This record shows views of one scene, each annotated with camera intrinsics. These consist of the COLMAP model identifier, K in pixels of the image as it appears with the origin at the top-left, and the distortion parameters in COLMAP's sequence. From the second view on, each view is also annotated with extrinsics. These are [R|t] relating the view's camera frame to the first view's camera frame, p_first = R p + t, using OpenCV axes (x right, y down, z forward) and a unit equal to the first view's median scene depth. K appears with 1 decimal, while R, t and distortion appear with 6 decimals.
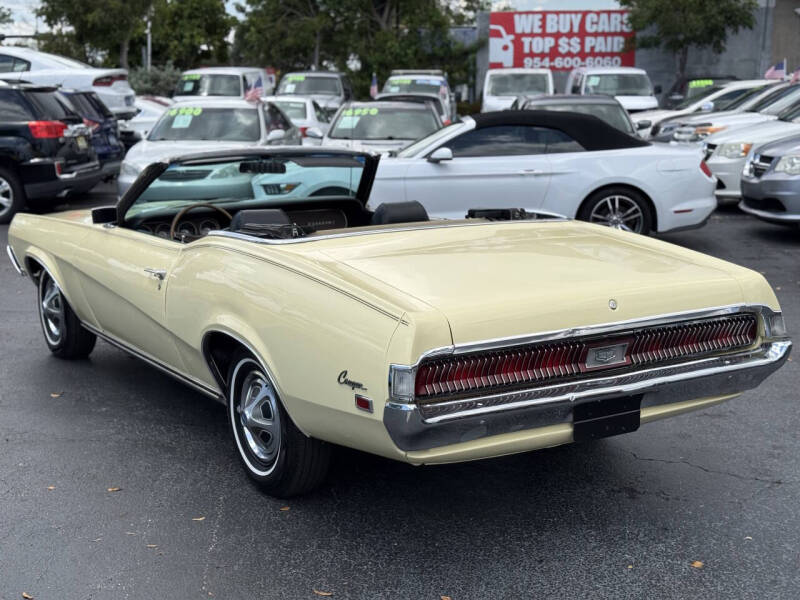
lens RADIAL K [[1128.1, 0, 395.9], [0, 1128.1, 298.3], [0, 0, 1]] dist [0.200908, -0.496173]
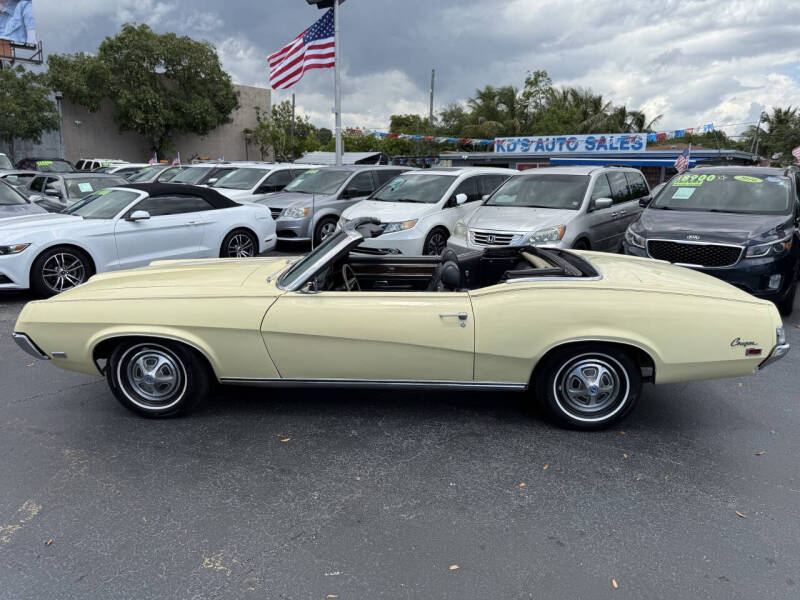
lens RADIAL K [[570.5, 0, 400.0], [0, 570.5, 300.0], [0, 0, 1]] dist [0.045192, -0.066390]
pose [[0.559938, -0.172138, 0.810455, -0.355698], [0.132381, 0.984200, 0.117580, -0.058126], [-0.817890, 0.041451, 0.573879, 0.292519]]
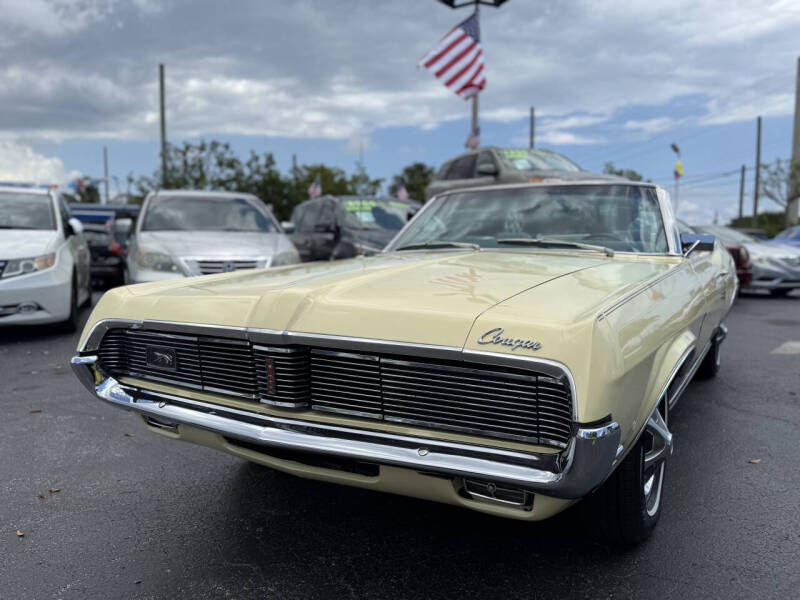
lens RADIAL K [[616.8, 0, 396.2], [0, 616.8, 304.1], [0, 0, 1]] dist [0.086506, -0.124229]
pose [[-0.475883, -0.072192, 0.876541, -0.291426], [0.156494, 0.973772, 0.165162, -0.072662], [-0.865474, 0.215772, -0.452103, 0.731870]]
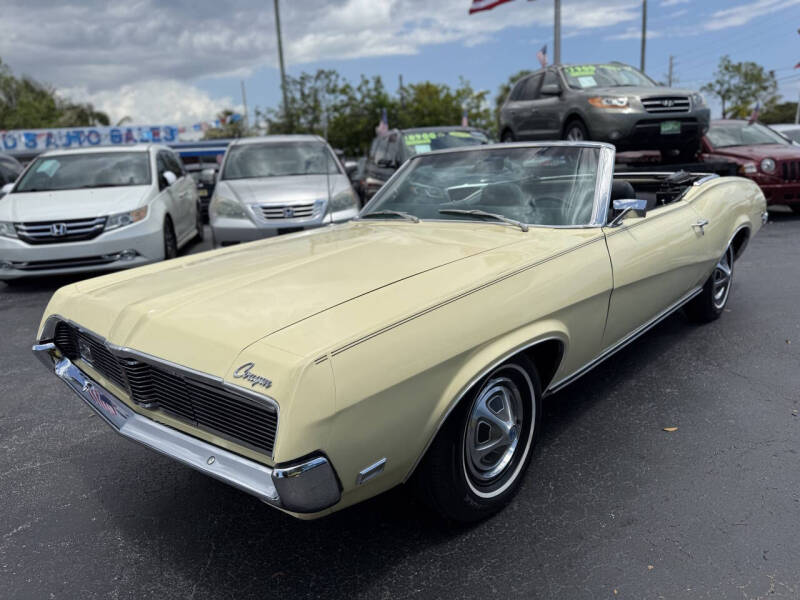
lens RADIAL K [[570.2, 0, 397.4], [0, 570.2, 300.4], [0, 0, 1]] dist [0.046530, -0.072128]
pose [[-0.291362, -0.201930, 0.935057, -0.318913], [0.225559, 0.935405, 0.272289, -0.084624], [-0.929640, 0.290246, -0.226994, 0.654911]]
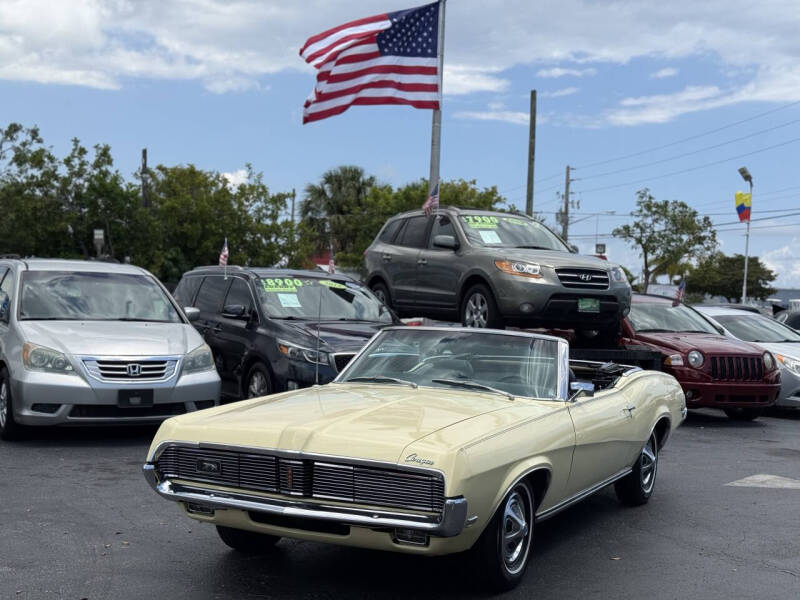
lens RADIAL K [[1128.1, 0, 395.9], [0, 1128.1, 298.3], [0, 0, 1]] dist [0.200908, -0.496173]
pose [[-0.548872, -0.016211, 0.835749, -0.568812], [0.111472, 0.989463, 0.092401, -0.149122], [-0.828441, 0.143879, -0.541281, 0.903456]]
